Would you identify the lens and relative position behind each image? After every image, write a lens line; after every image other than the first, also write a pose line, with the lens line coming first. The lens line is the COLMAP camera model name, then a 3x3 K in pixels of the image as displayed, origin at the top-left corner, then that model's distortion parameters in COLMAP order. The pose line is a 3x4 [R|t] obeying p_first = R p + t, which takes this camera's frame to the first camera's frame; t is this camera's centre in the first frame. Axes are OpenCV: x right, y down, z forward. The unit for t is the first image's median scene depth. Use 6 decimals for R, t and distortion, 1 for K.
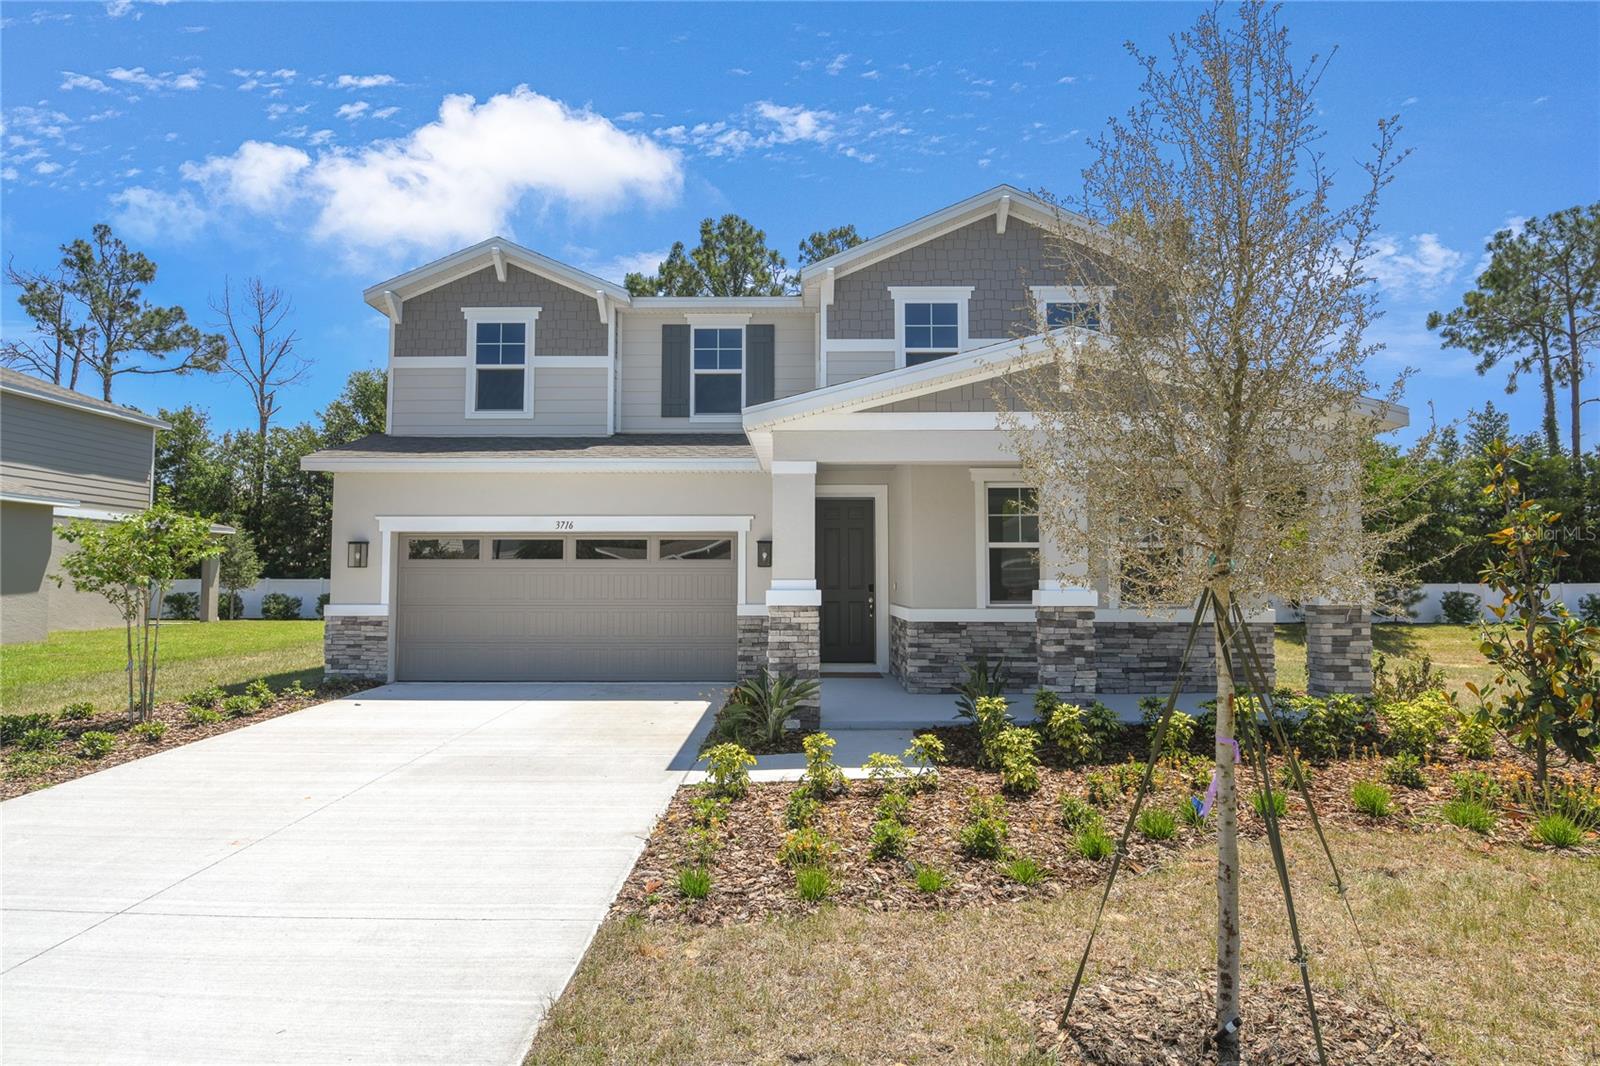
lens RADIAL K [[873.7, 0, 800.0], [0, 873.7, 533.0], [0, 0, 1]] dist [0.005749, -0.028148]
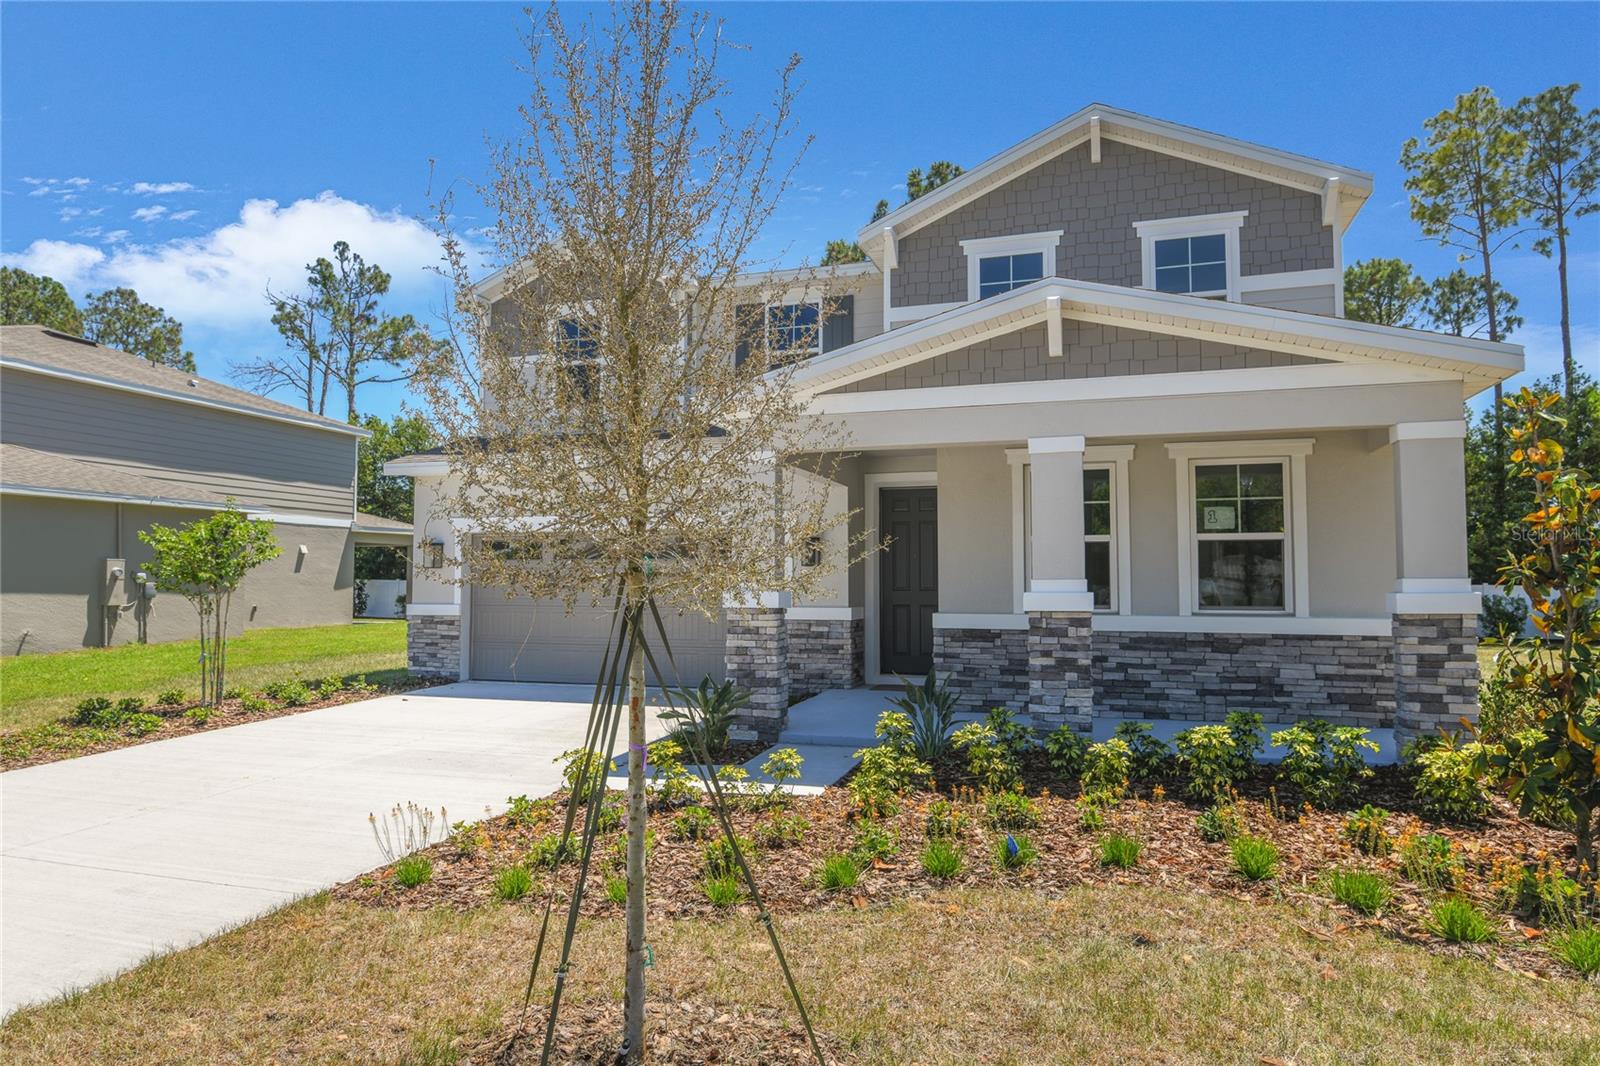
lens RADIAL K [[1004.8, 0, 800.0], [0, 1004.8, 533.0], [0, 0, 1]] dist [0.020716, -0.035641]
pose [[0.952454, -0.014157, -0.304353, 0.267505], [0.016255, 0.999858, 0.004362, -0.000080], [0.304248, -0.009102, 0.952549, 0.000877]]
